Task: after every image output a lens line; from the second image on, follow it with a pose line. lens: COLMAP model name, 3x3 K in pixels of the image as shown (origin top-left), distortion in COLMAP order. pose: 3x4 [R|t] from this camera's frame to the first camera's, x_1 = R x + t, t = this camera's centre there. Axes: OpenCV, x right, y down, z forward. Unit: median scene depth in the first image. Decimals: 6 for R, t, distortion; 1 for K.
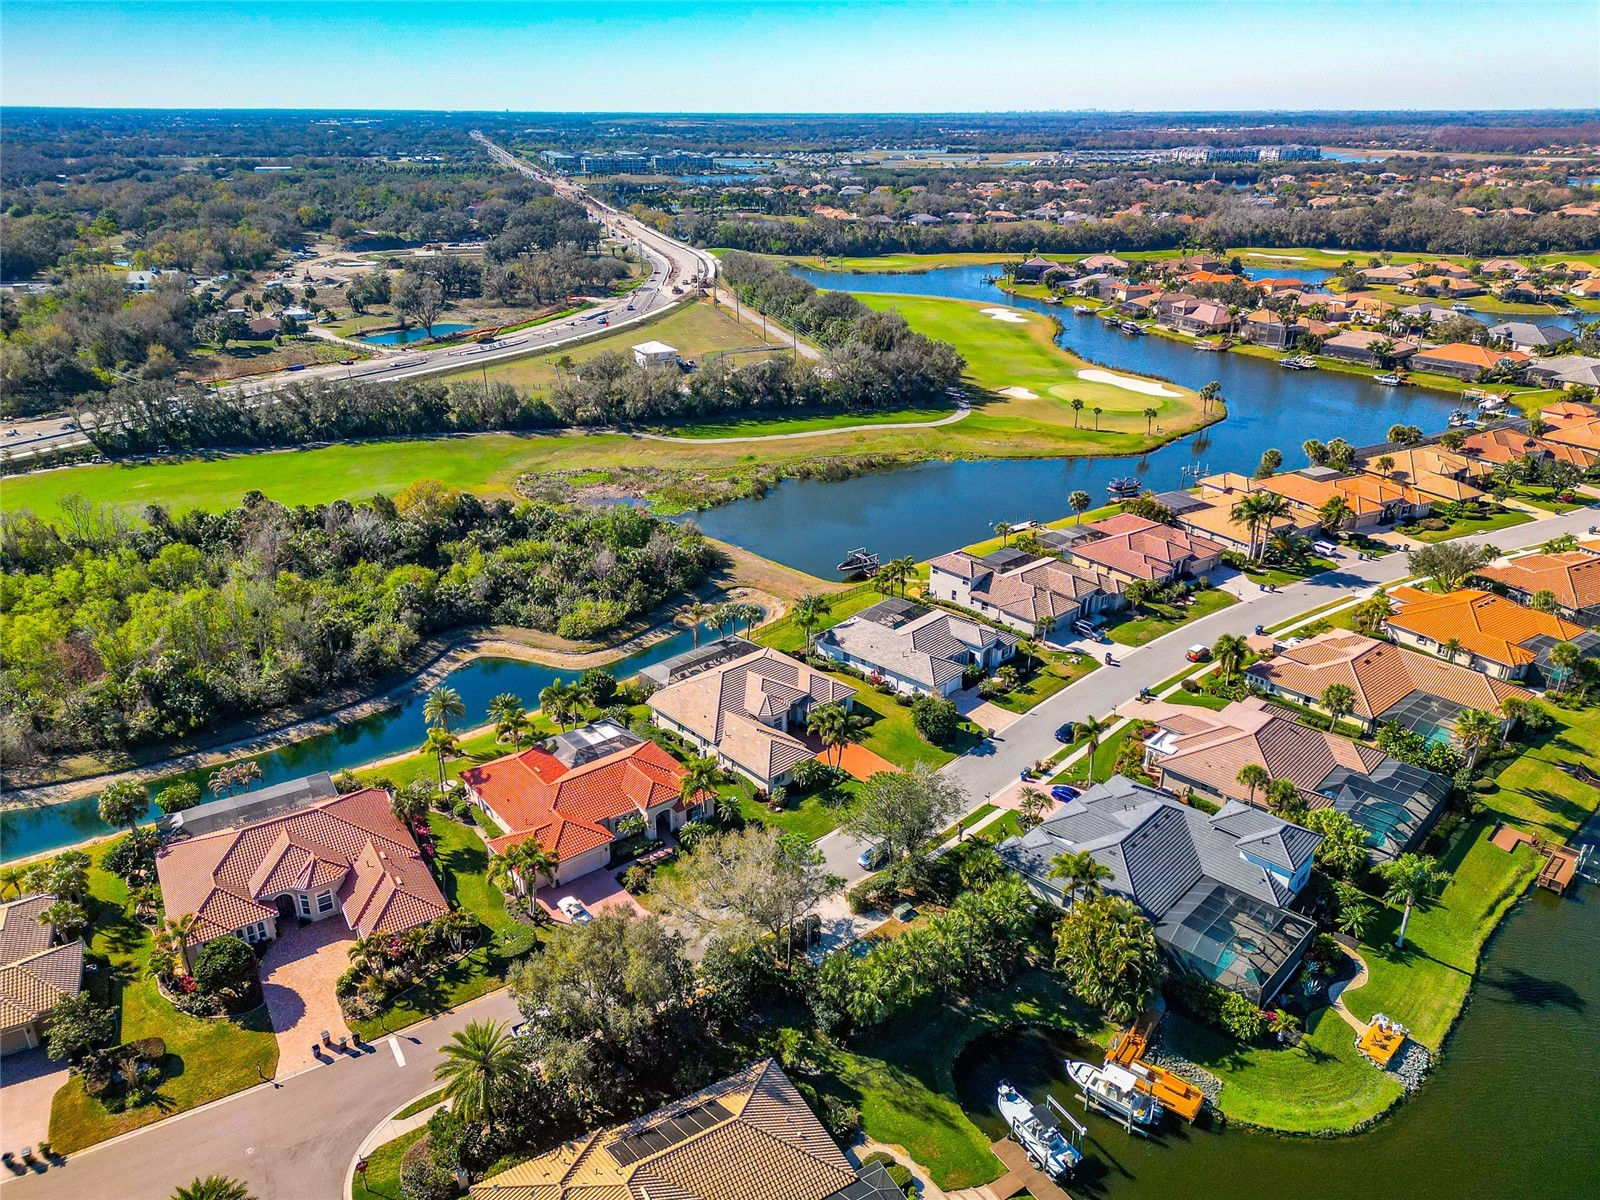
lens RADIAL K [[1113.0, 0, 800.8], [0, 1113.0, 618.0], [0, 0, 1]] dist [0.088644, -0.088782]
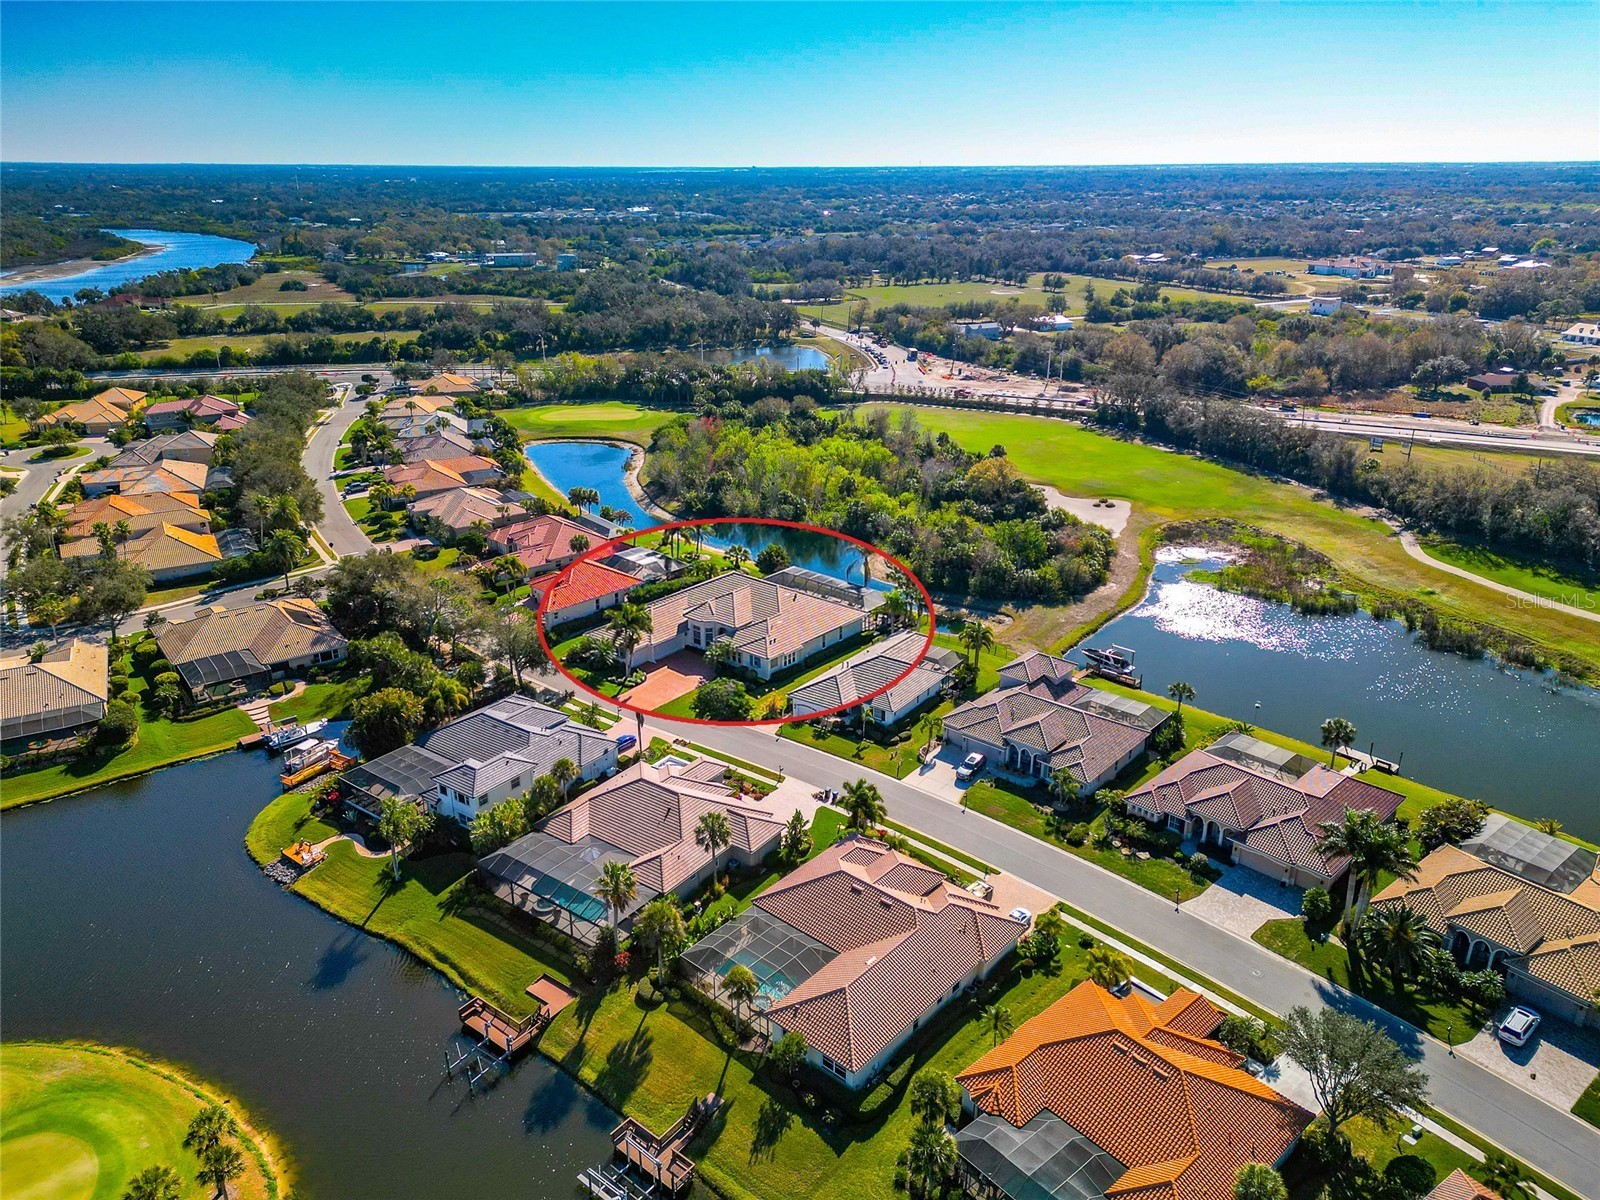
lens RADIAL K [[1113.0, 0, 800.8], [0, 1113.0, 618.0], [0, 0, 1]] dist [0.088644, -0.088782]
pose [[0.124454, 0.368712, -0.921175, 0.920790], [-0.406572, 0.865825, 0.291628, -0.263662], [0.905103, 0.338229, 0.257663, 0.593497]]
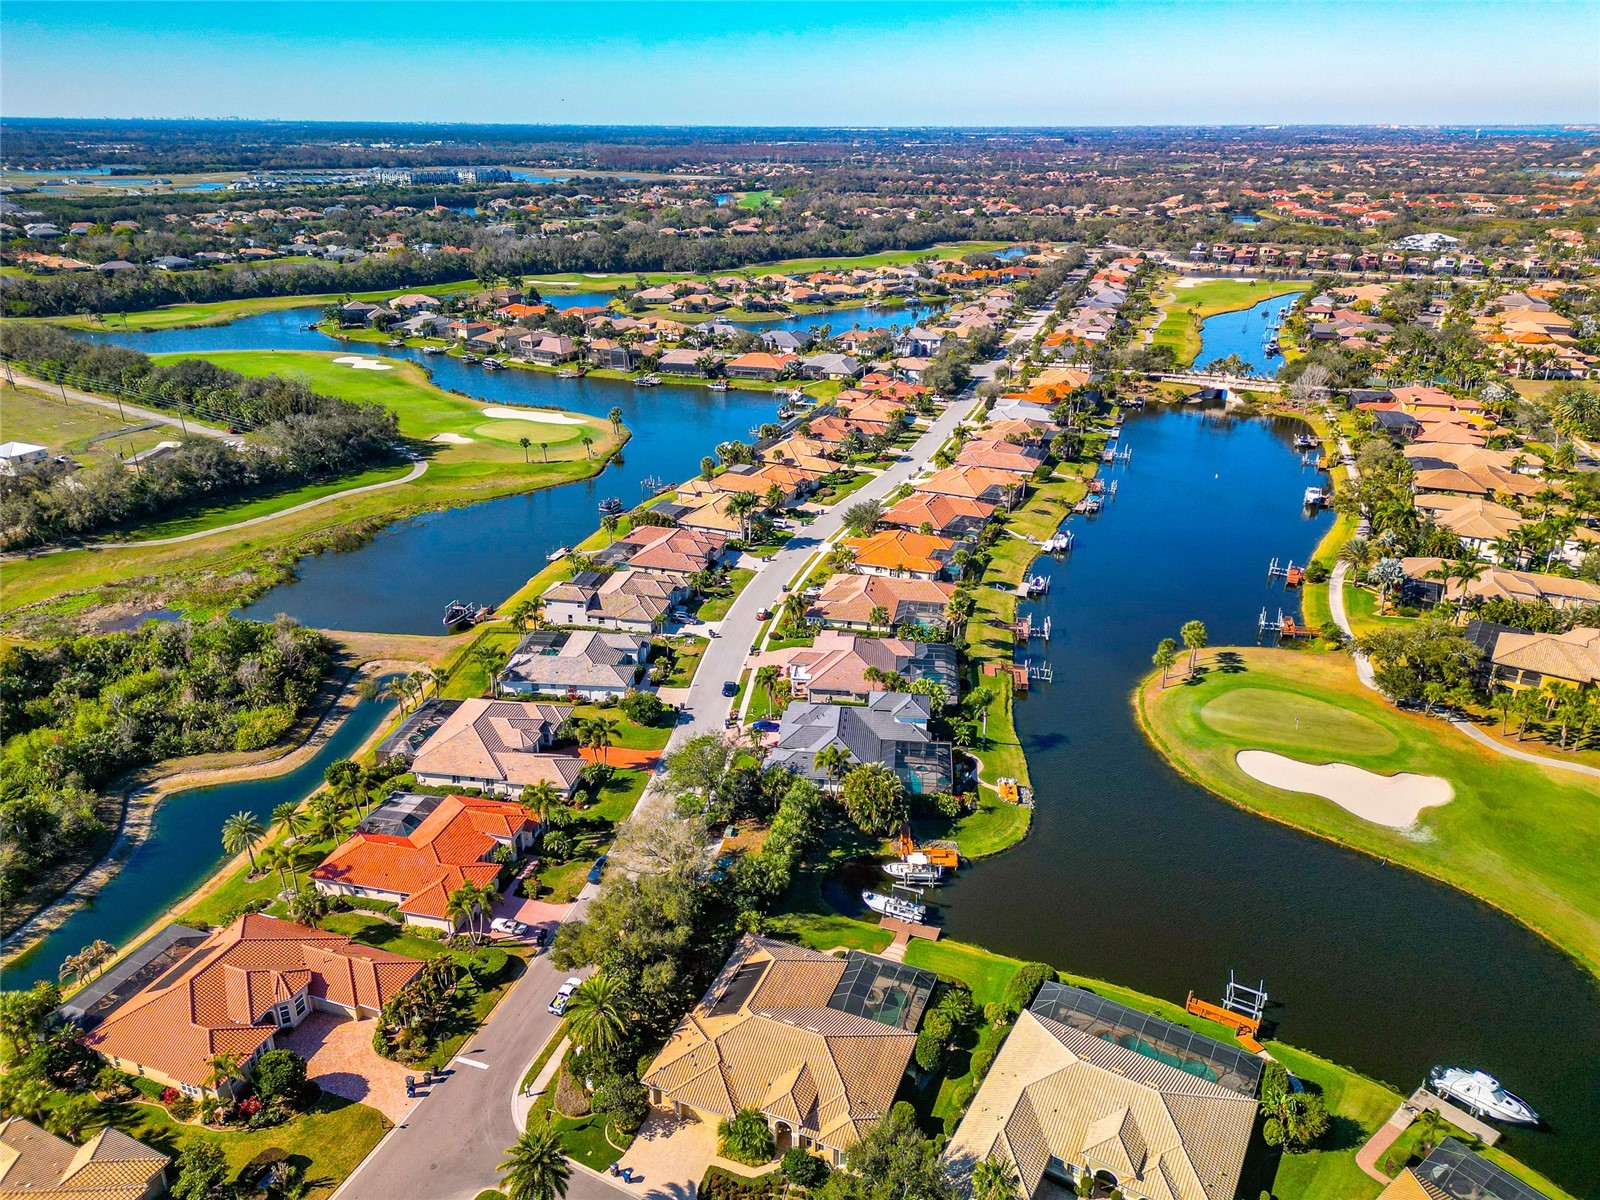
lens RADIAL K [[1113.0, 0, 800.8], [0, 1113.0, 618.0], [0, 0, 1]] dist [0.088644, -0.088782]
pose [[0.789678, -0.244886, 0.562530, -0.344810], [0.248970, 0.965906, 0.070985, -0.044687], [-0.560735, 0.083998, 0.823724, -0.136001]]
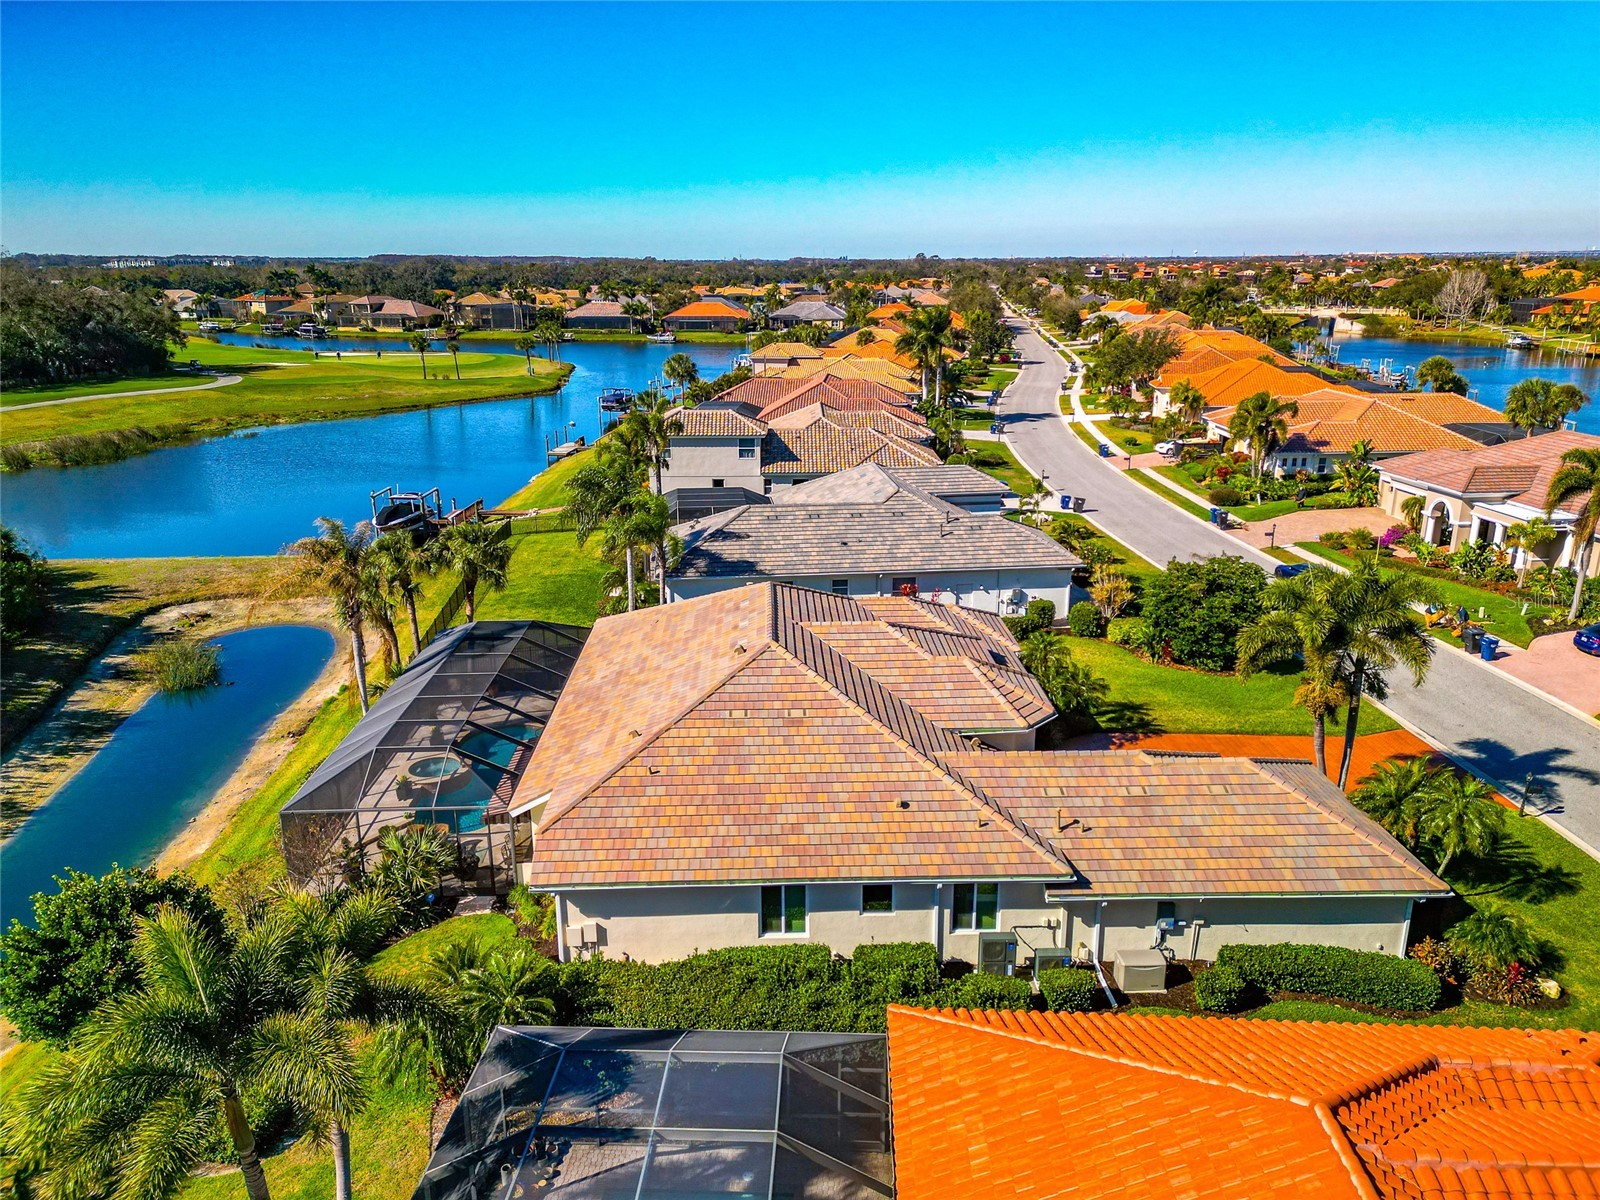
lens RADIAL K [[1117.7, 0, 804.5], [0, 1117.7, 619.0], [0, 0, 1]] dist [0.061554, -0.059293]
pose [[0.653867, -0.232216, 0.720093, -0.193303], [0.313002, 0.949498, 0.021980, 0.033050], [-0.688831, 0.211019, 0.693529, 0.654641]]
